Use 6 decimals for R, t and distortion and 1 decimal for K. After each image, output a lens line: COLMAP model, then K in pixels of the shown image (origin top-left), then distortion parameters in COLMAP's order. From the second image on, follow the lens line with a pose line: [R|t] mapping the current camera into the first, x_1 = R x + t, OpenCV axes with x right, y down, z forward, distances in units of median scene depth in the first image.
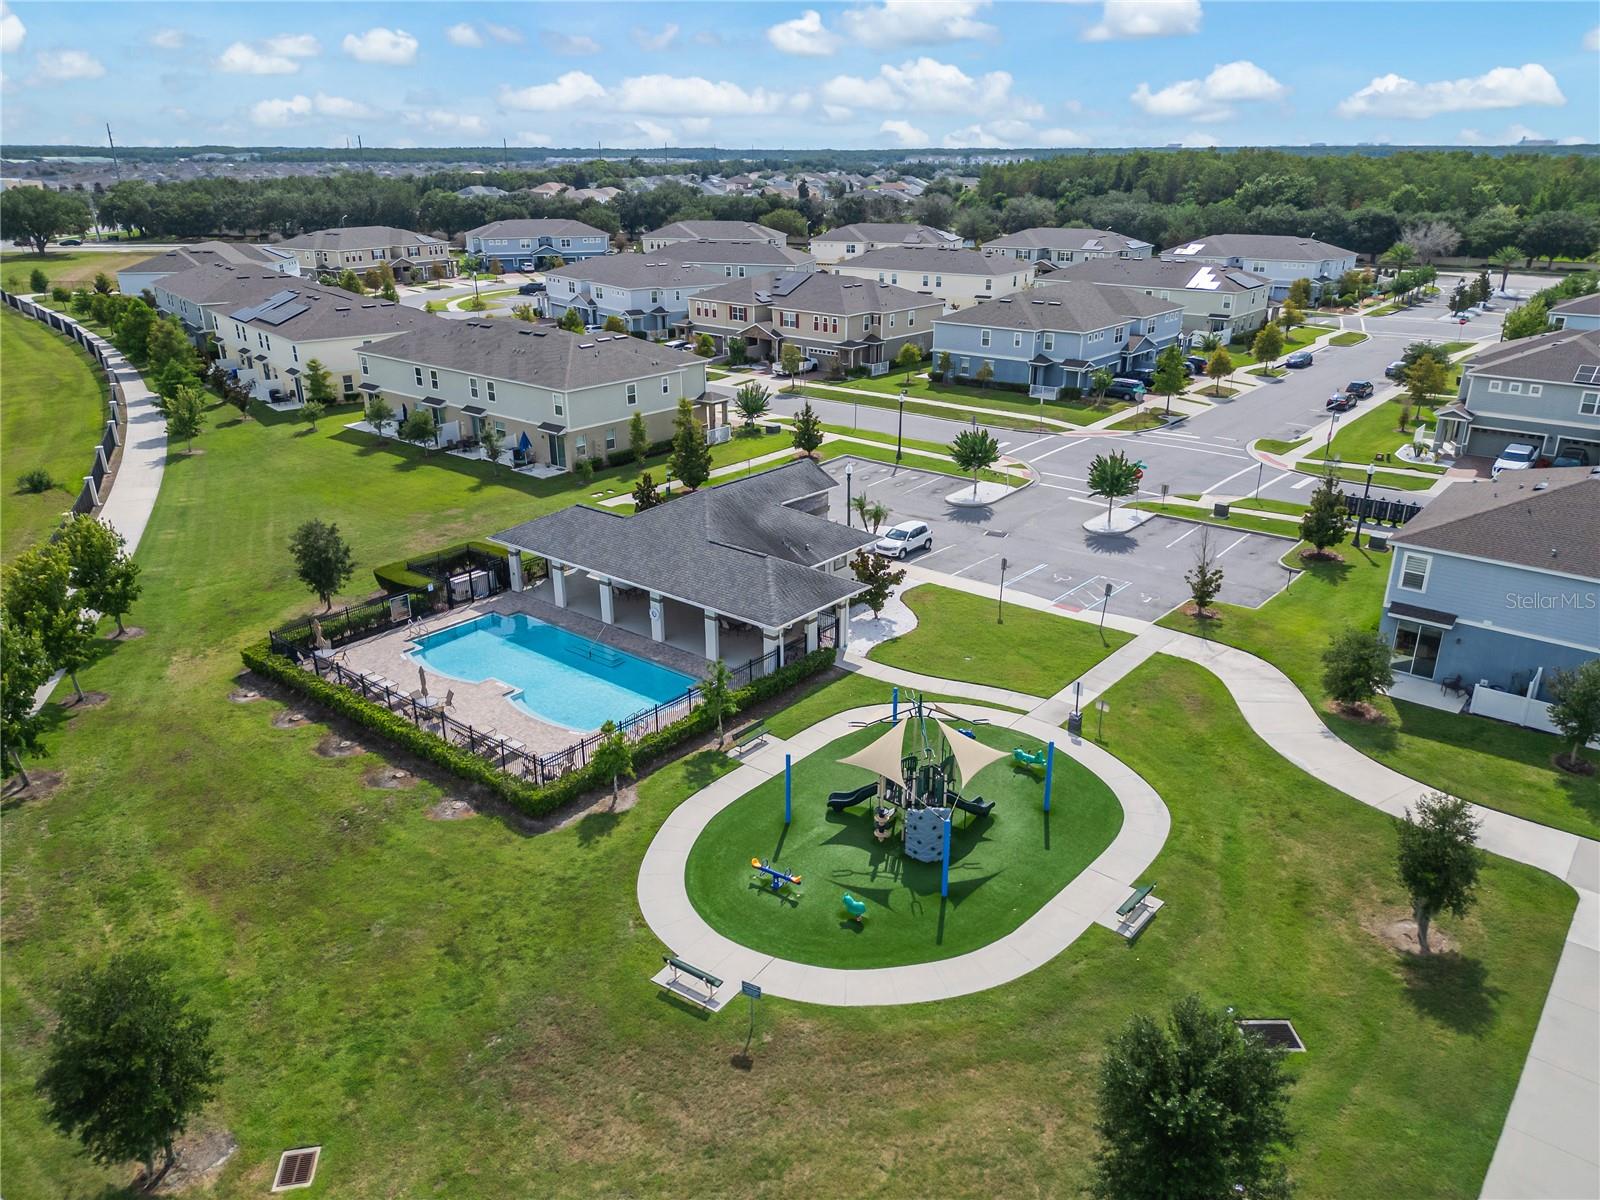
lens RADIAL K [[1123.1, 0, 796.7], [0, 1123.1, 607.4], [0, 0, 1]] dist [0.061323, -0.057979]
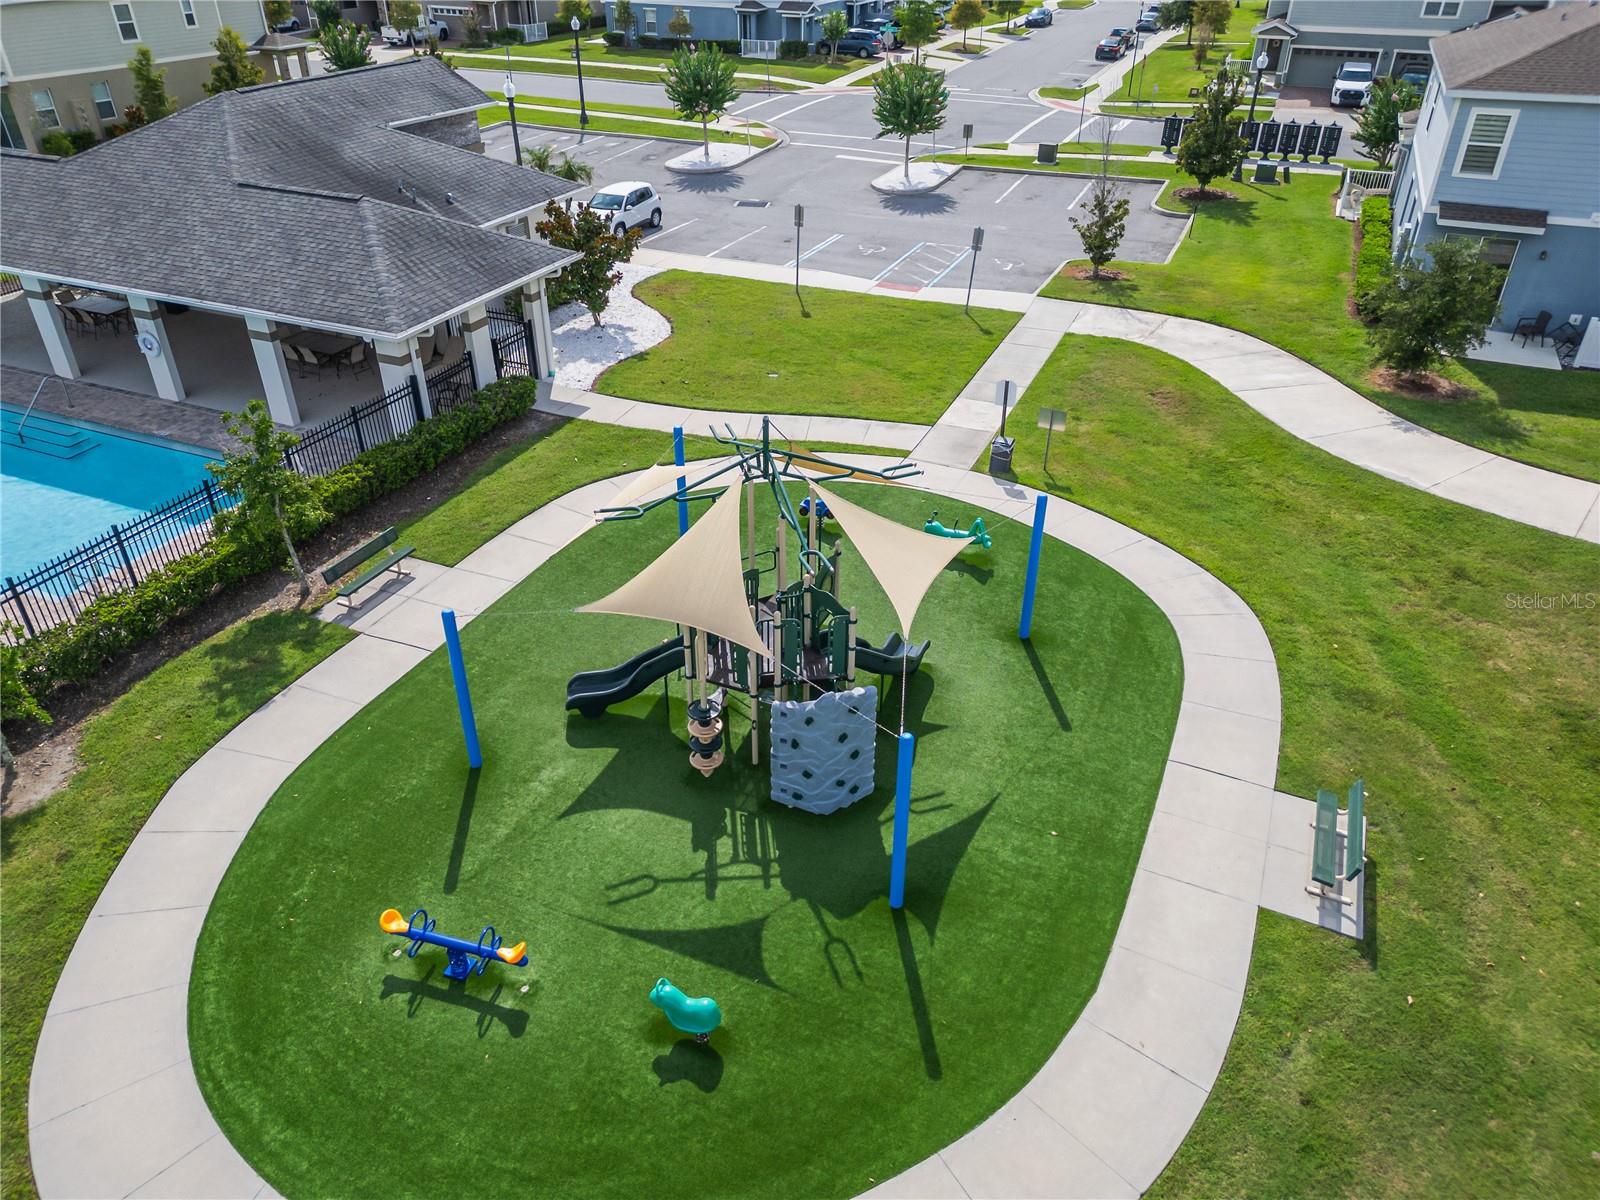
lens RADIAL K [[1123.1, 0, 800.5], [0, 1123.1, 597.8], [0, 0, 1]] dist [0.061323, -0.057979]
pose [[0.958864, -0.144922, 0.244085, 0.009991], [0.097152, 0.975473, 0.197521, 0.041372], [-0.266723, -0.165683, 0.949425, 0.405203]]
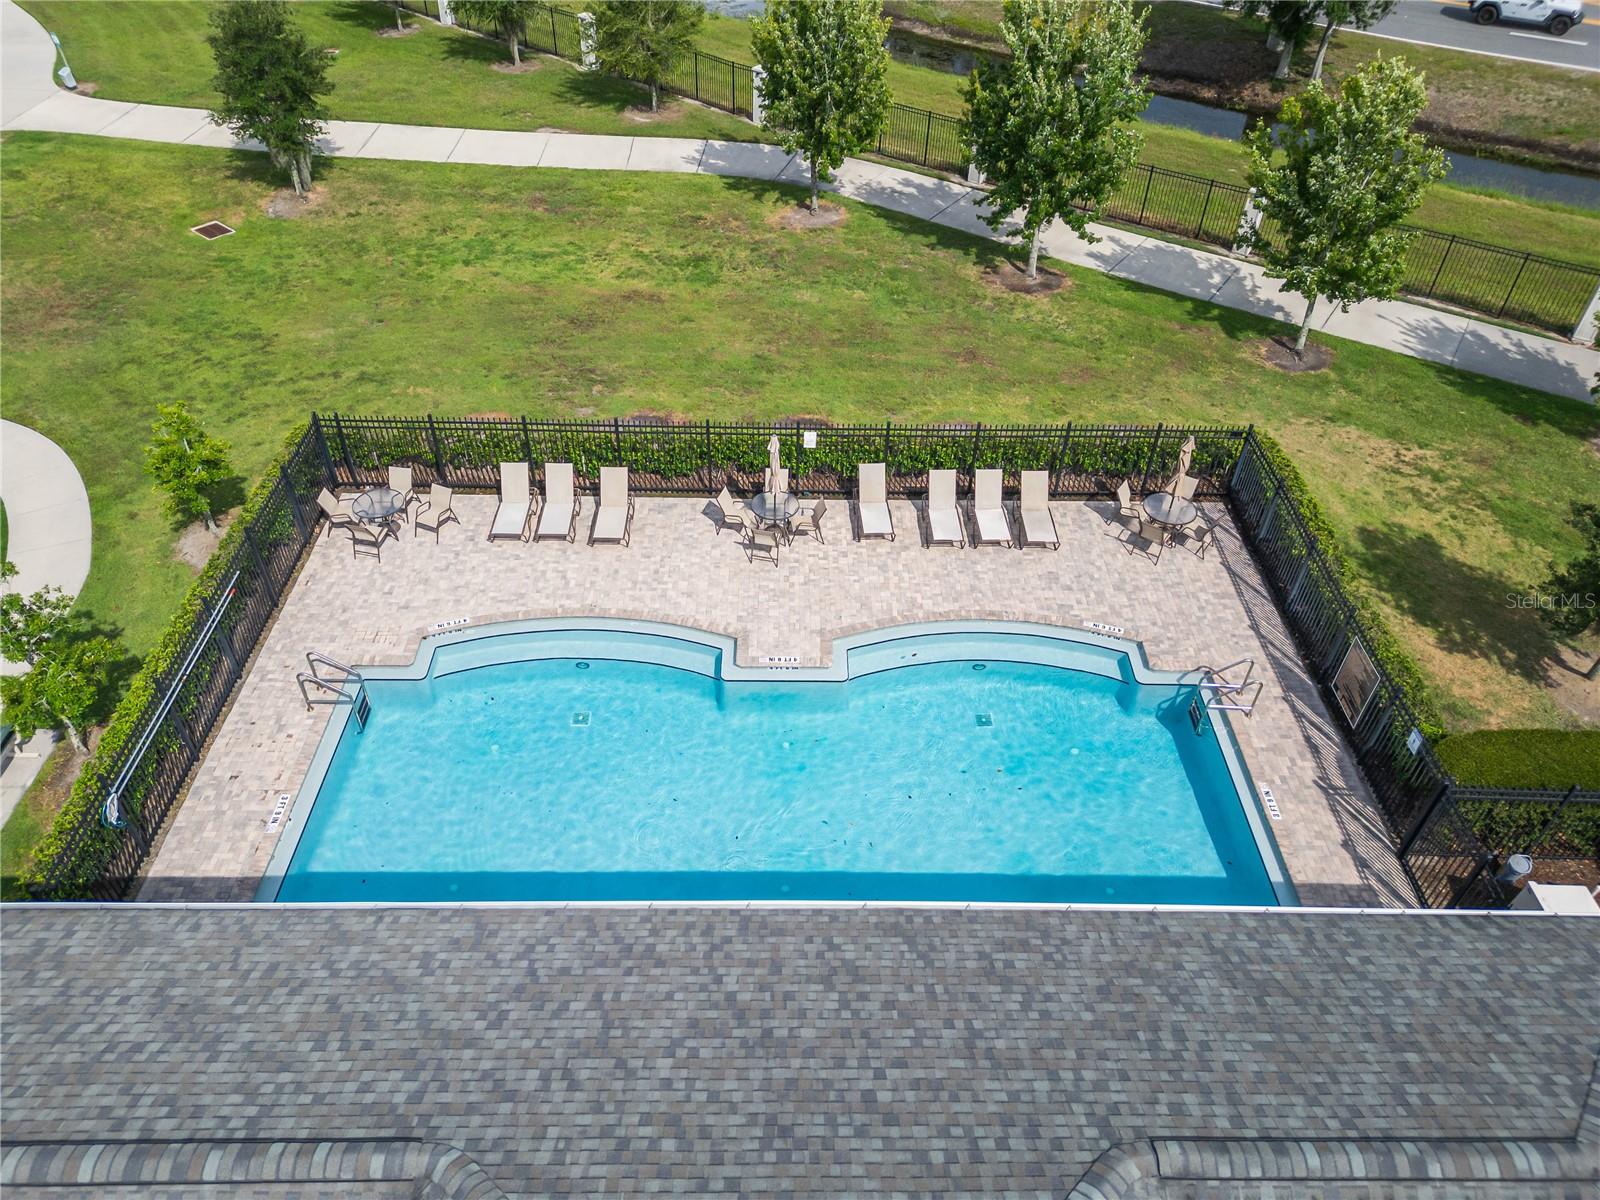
lens RADIAL K [[1123.1, 0, 805.2], [0, 1123.1, 604.6], [0, 0, 1]] dist [0.061323, -0.057979]
pose [[-0.761628, 0.422155, -0.491639, -0.067031], [-0.256800, 0.499944, 0.827110, -0.246155], [0.594960, 0.756202, -0.272362, 0.968344]]
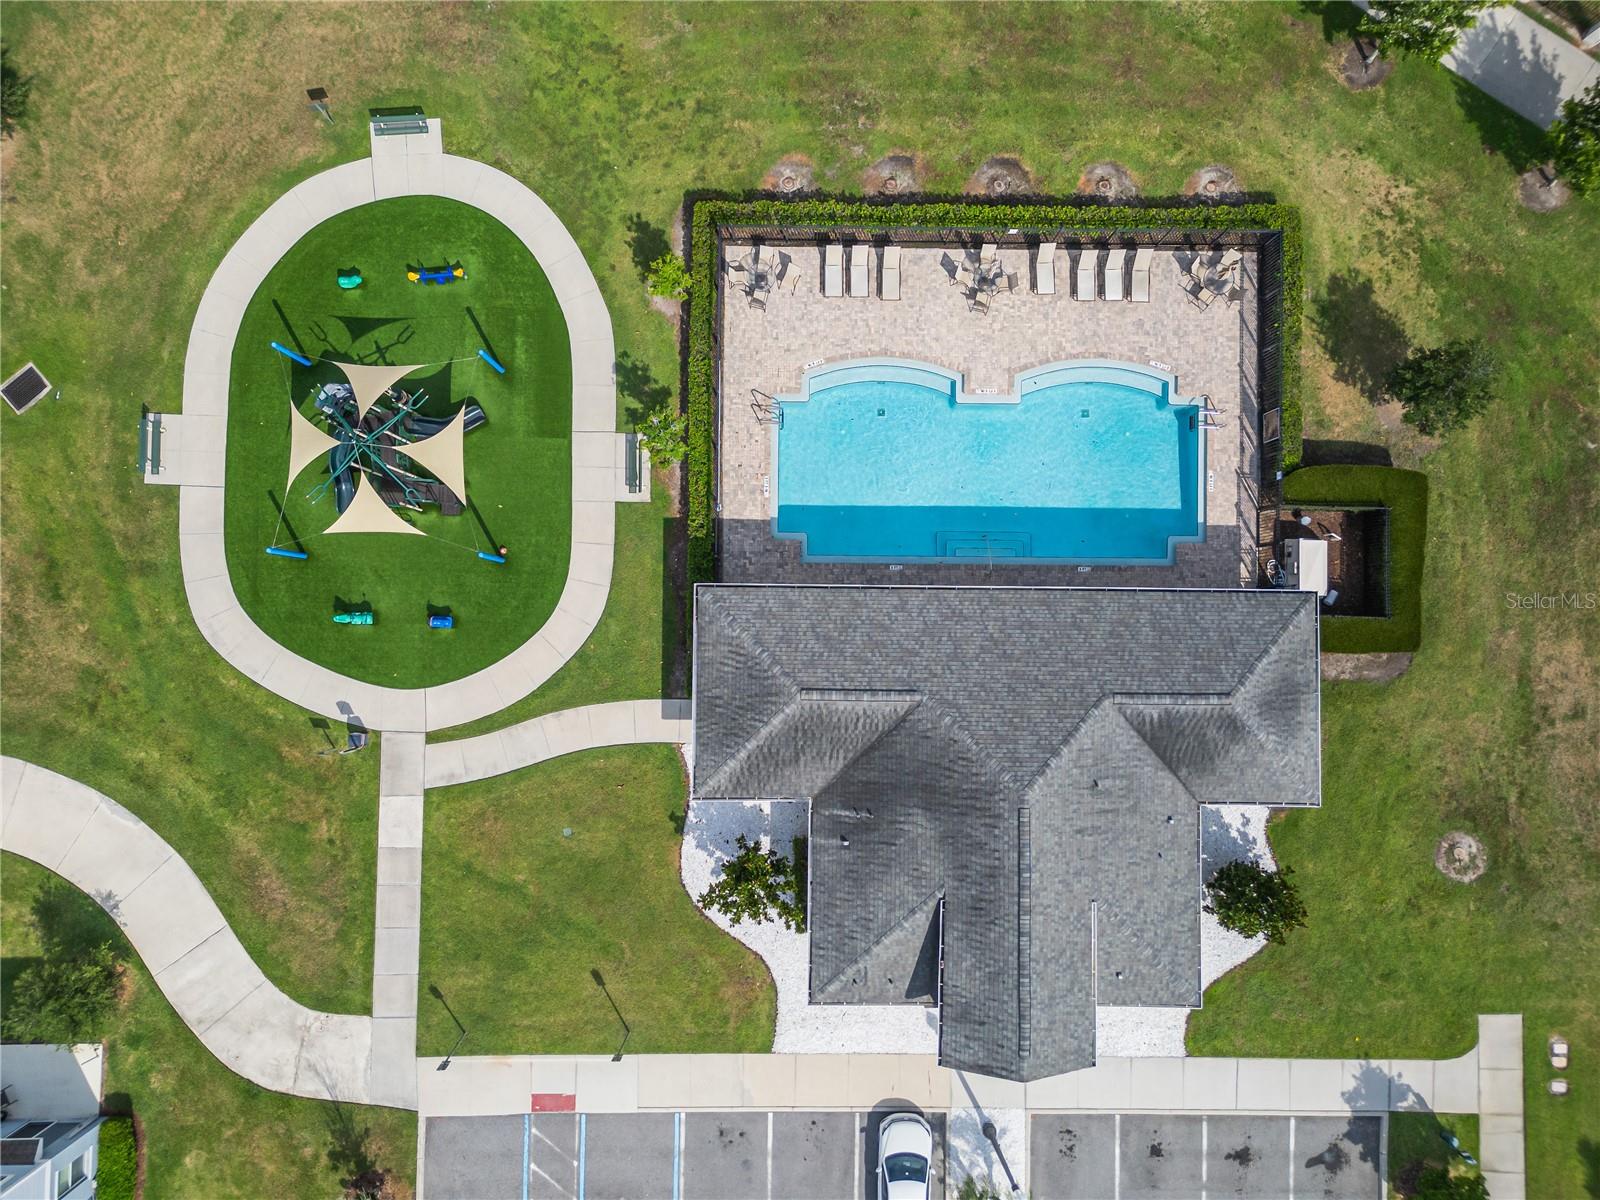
lens RADIAL K [[1123.1, 0, 814.3], [0, 1123.1, 614.0], [0, 0, 1]] dist [0.061323, -0.057979]
pose [[-0.774606, 0.631704, -0.030580, -0.038063], [-0.252576, -0.264661, 0.930677, -0.597070], [0.579819, 0.728632, 0.364561, 0.664585]]
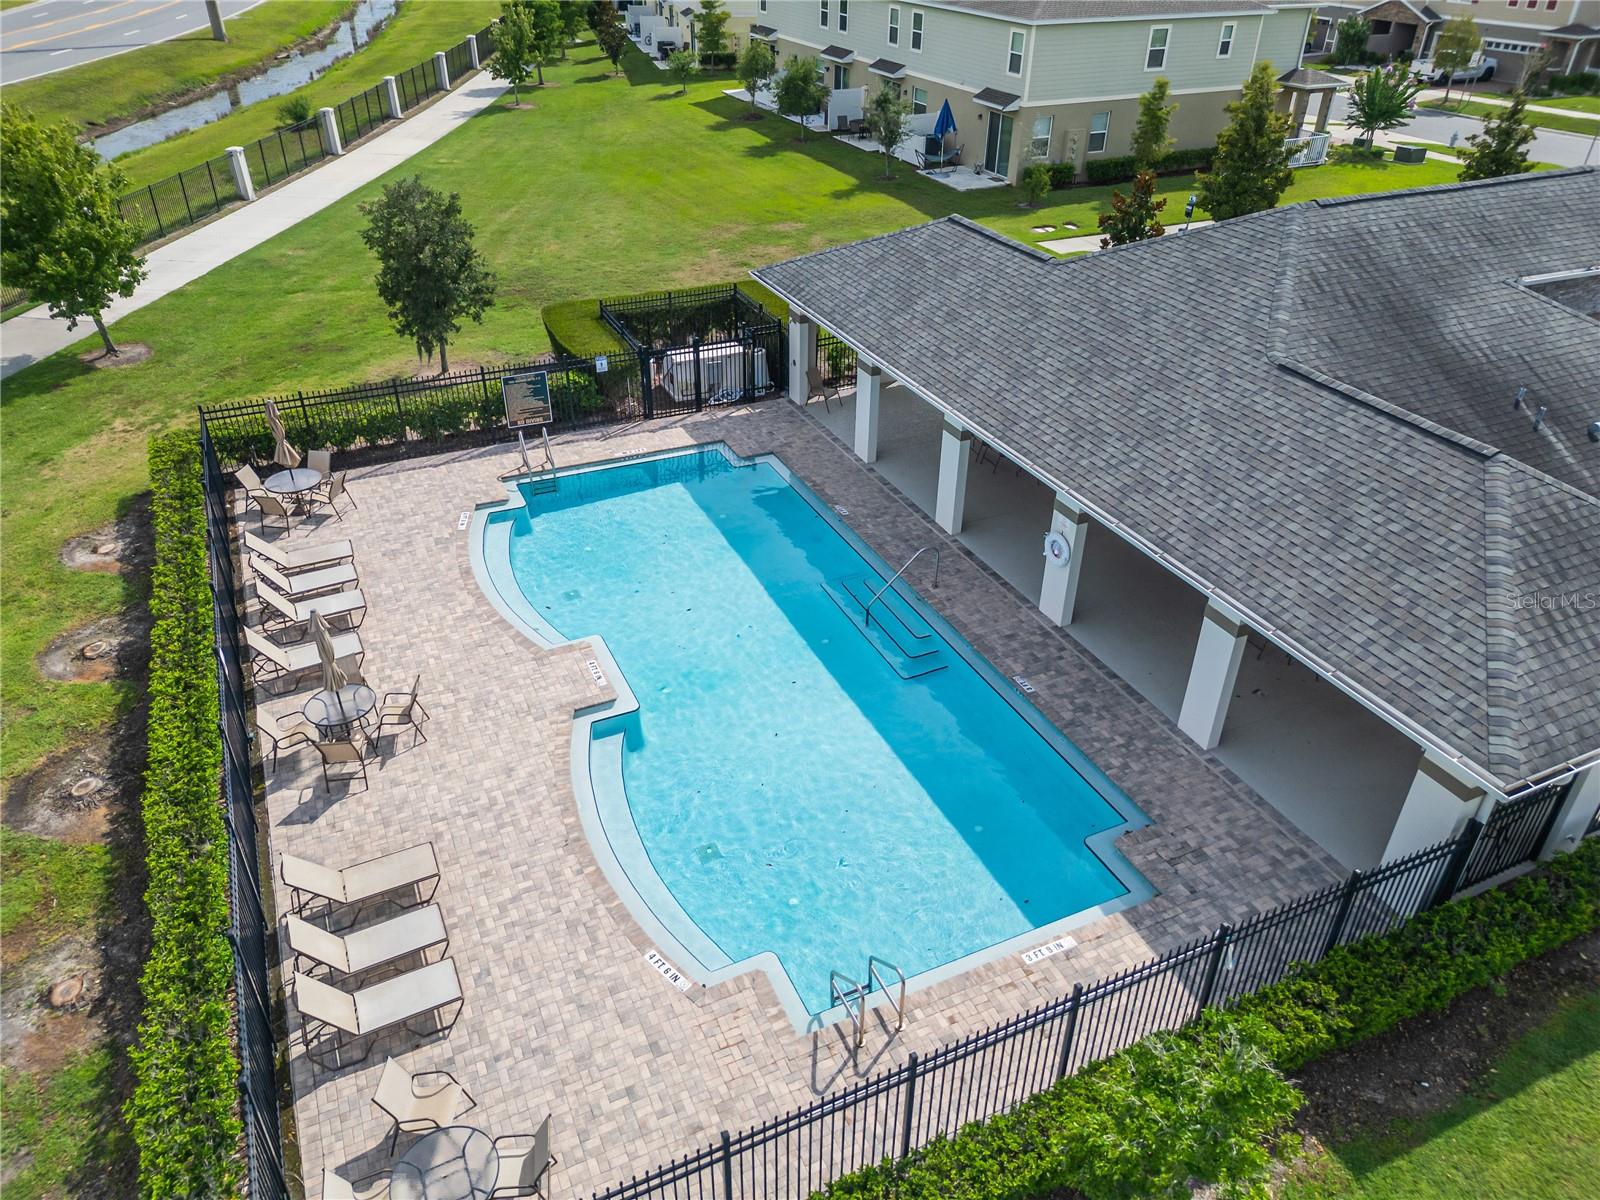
lens RADIAL K [[1123.1, 0, 800.0], [0, 1123.1, 606.0], [0, 0, 1]] dist [0.061323, -0.057979]
pose [[0.902953, 0.242310, -0.354911, -0.066366], [-0.169524, 0.959743, 0.223953, -0.040523], [0.394889, -0.142053, 0.907680, 0.613144]]
